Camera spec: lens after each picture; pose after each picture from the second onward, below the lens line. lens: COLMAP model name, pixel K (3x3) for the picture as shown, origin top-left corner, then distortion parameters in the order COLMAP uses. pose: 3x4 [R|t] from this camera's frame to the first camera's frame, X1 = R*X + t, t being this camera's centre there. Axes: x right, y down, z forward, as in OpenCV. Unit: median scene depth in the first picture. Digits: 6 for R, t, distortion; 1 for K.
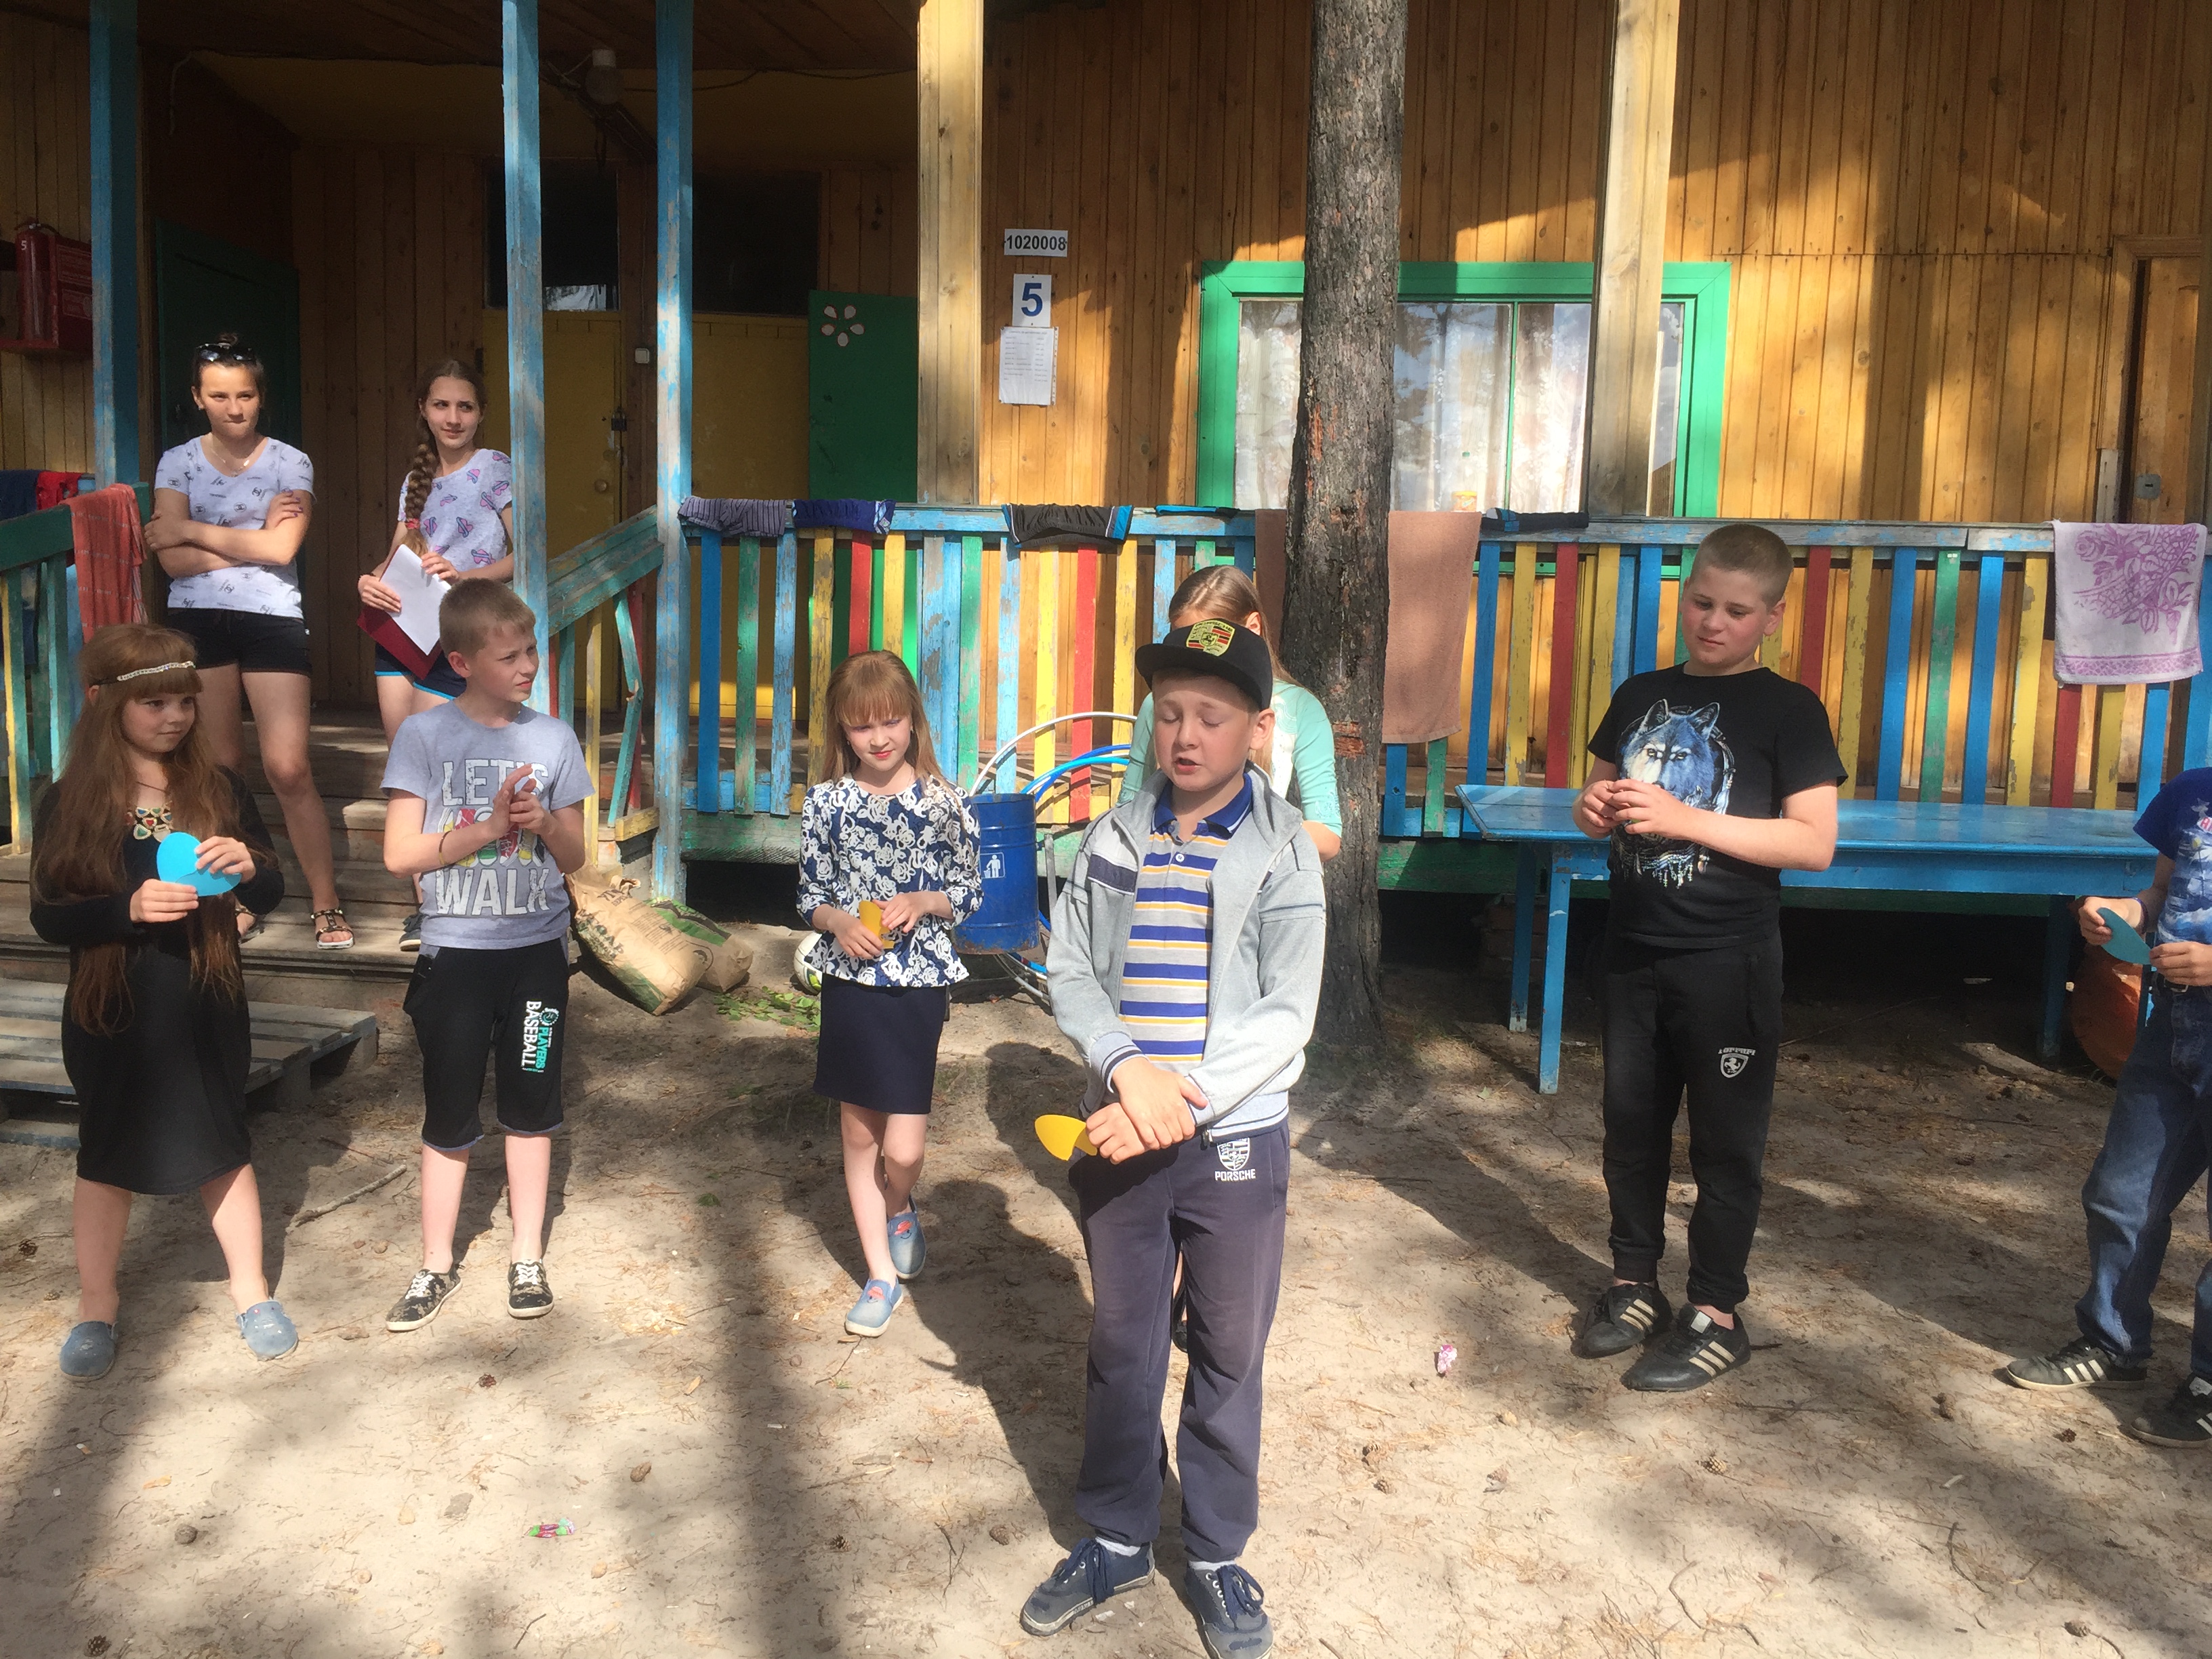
lens RADIAL K [[1889.7, 0, 1107.8], [0, 1889.7, 819.6], [0, 0, 1]] dist [0.096139, -0.132179]
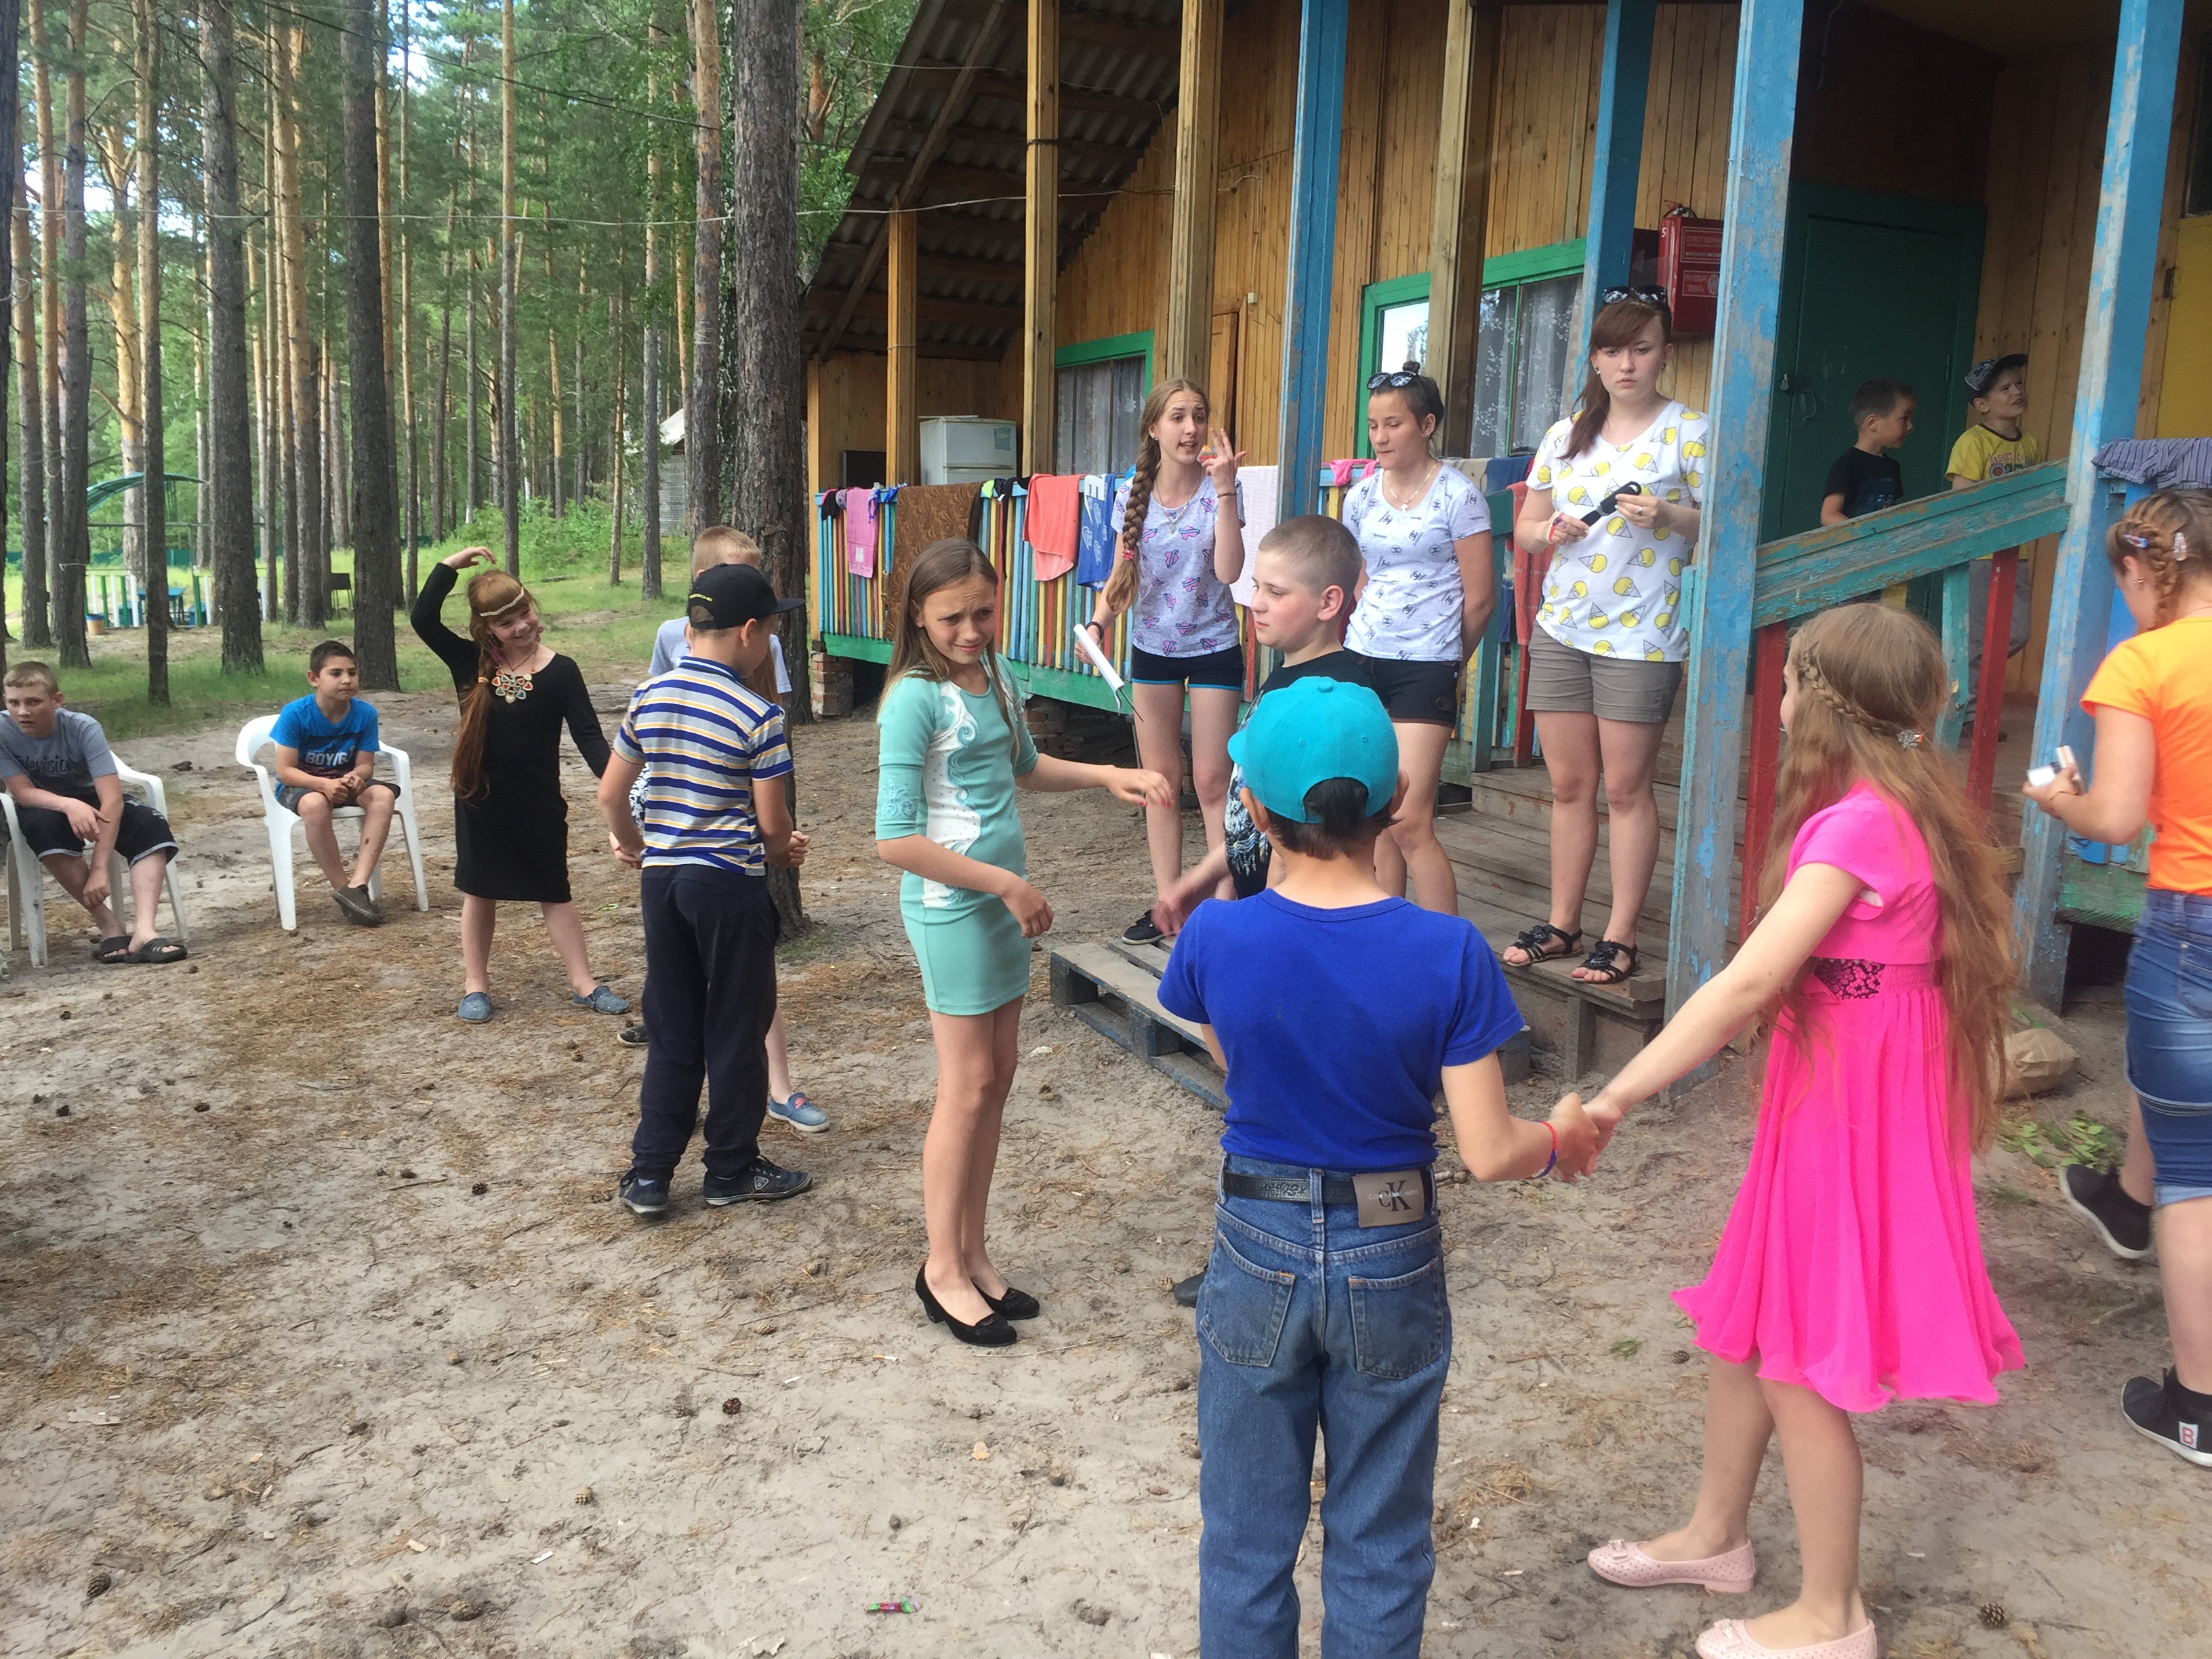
lens RADIAL K [[1894.0, 0, 1106.5], [0, 1894.0, 825.0], [0, 0, 1]] dist [0.094794, -0.123322]
pose [[0.515536, 0.113387, -0.849333, 0.234764], [-0.099489, 0.992423, 0.072101, -0.035616], [0.851073, 0.047329, 0.522910, 0.279740]]
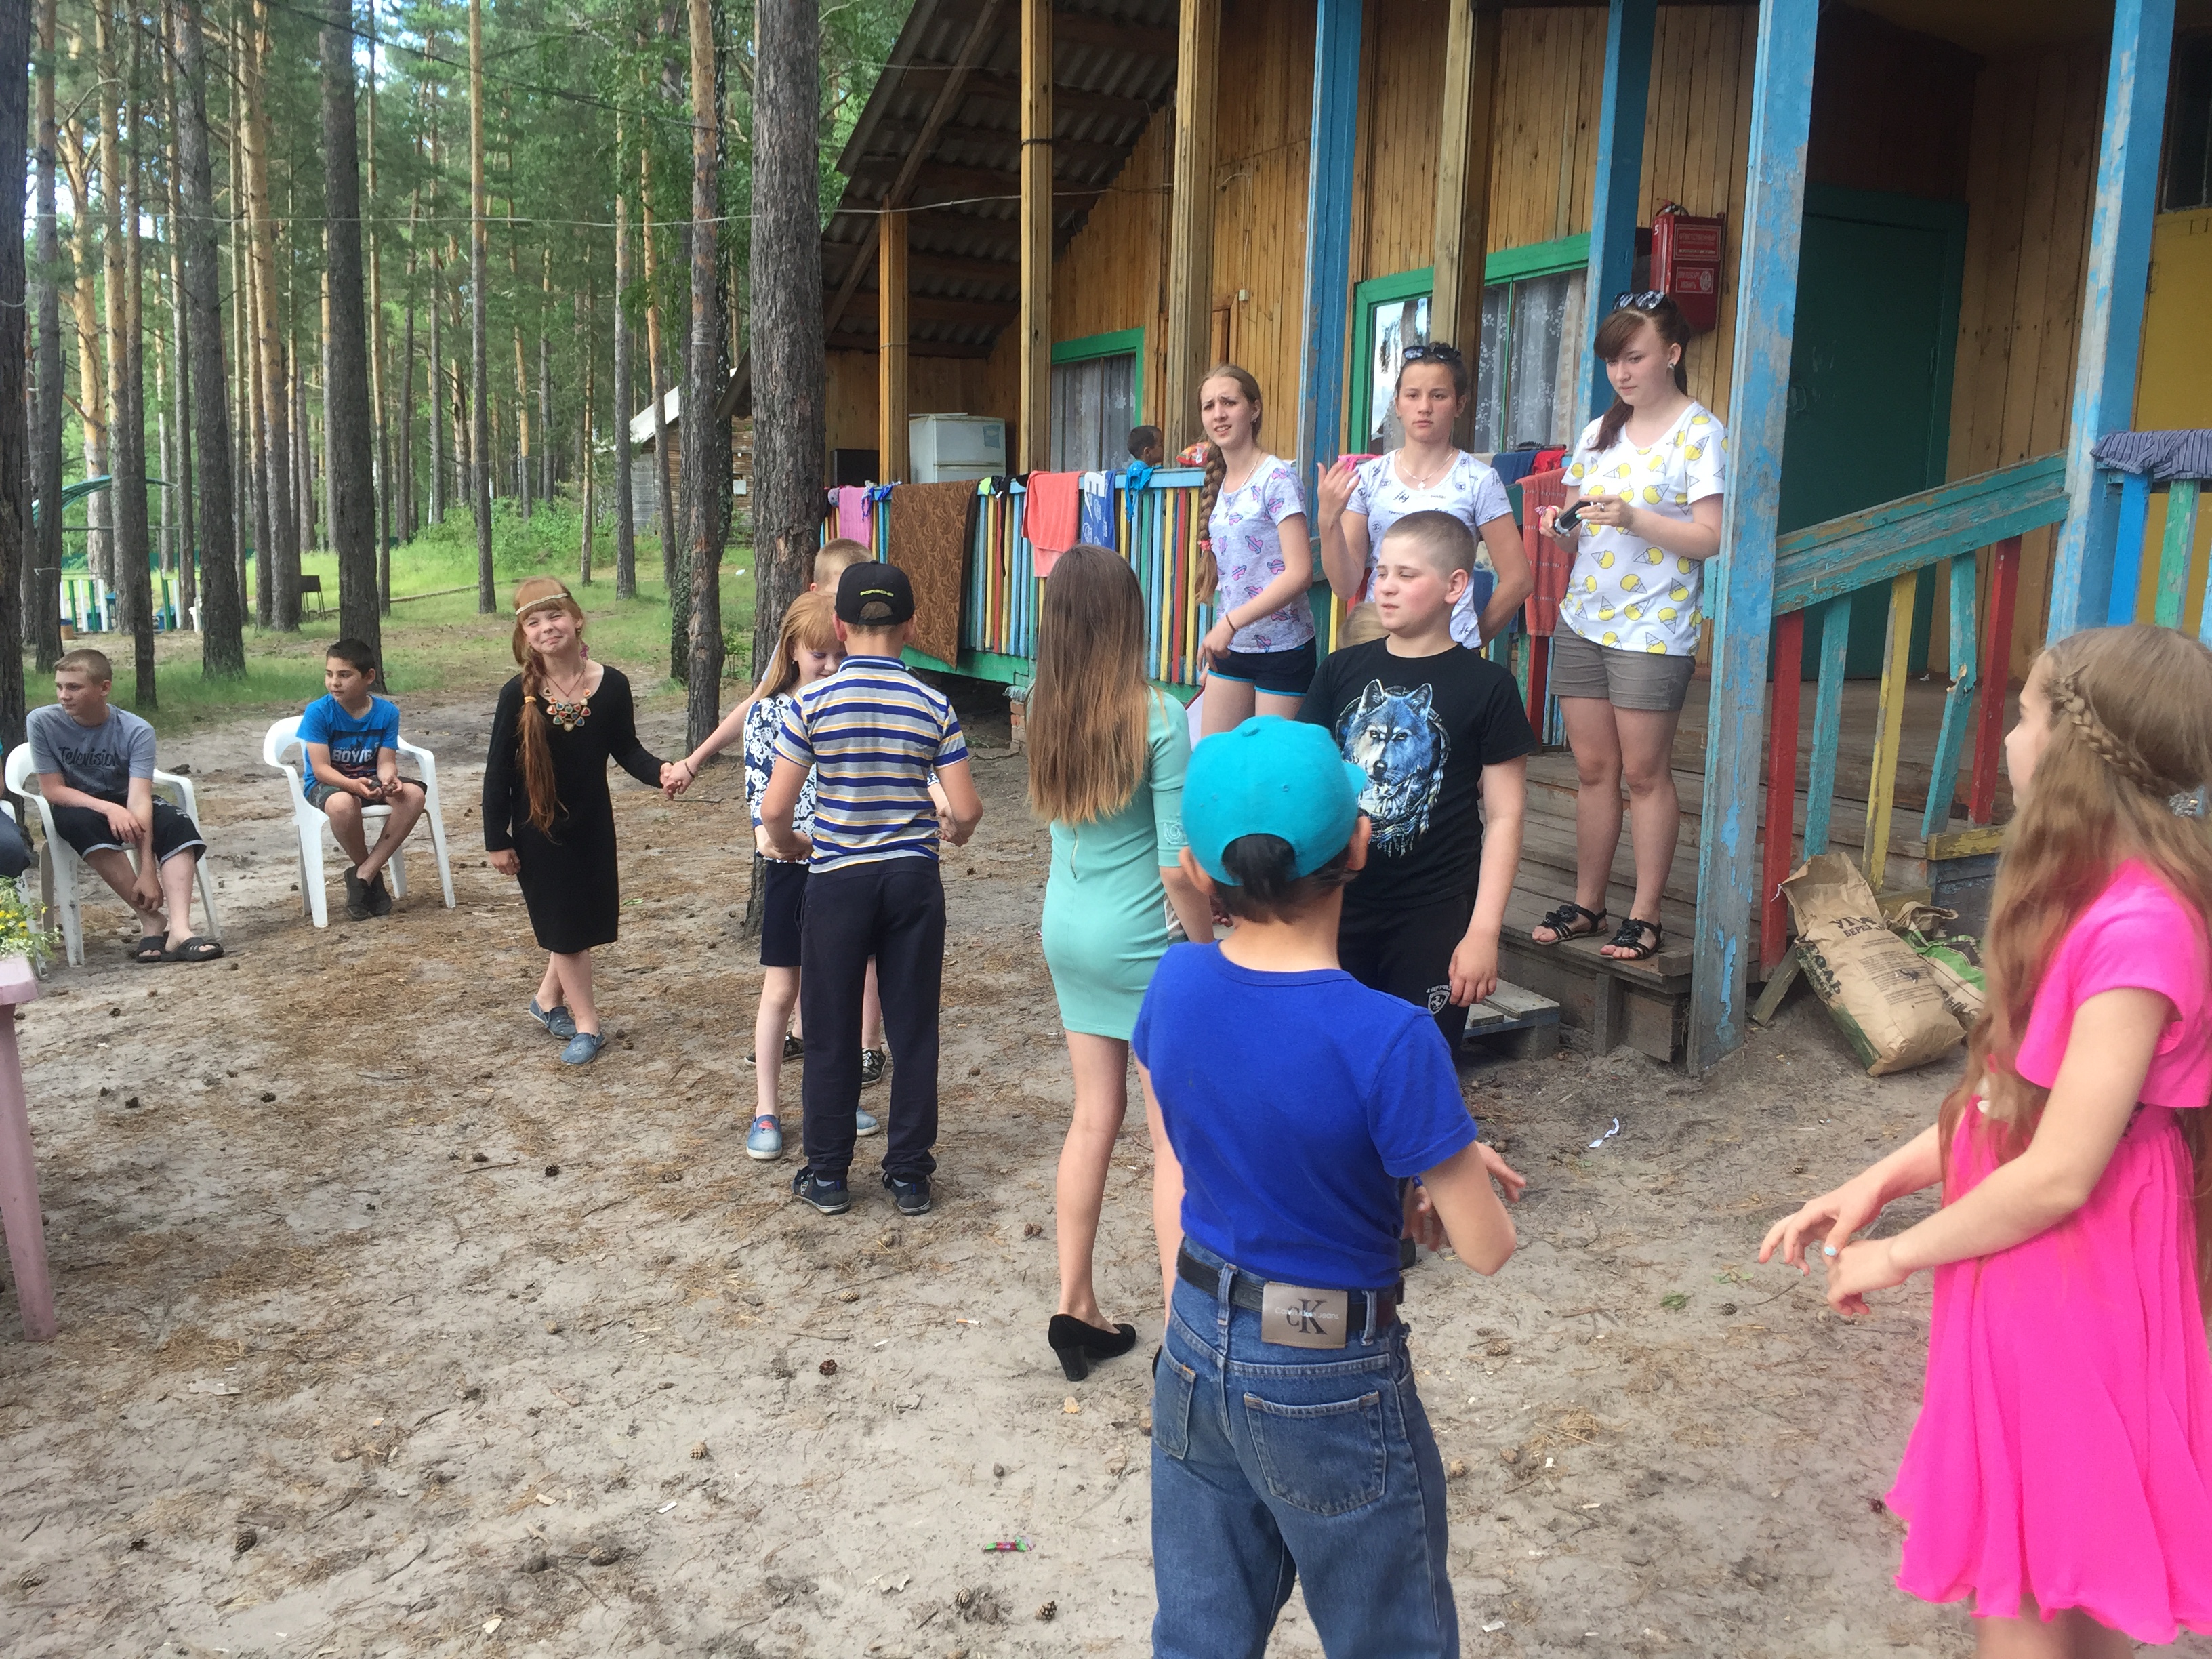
lens RADIAL K [[1898.8, 0, 1104.3], [0, 1898.8, 835.3], [0, 0, 1]] dist [0.096591, -0.132698]
pose [[0.530648, 0.113746, -0.839925, 0.240794], [-0.090134, 0.992908, 0.077518, -0.030864], [0.842786, 0.034571, 0.537137, 0.239565]]
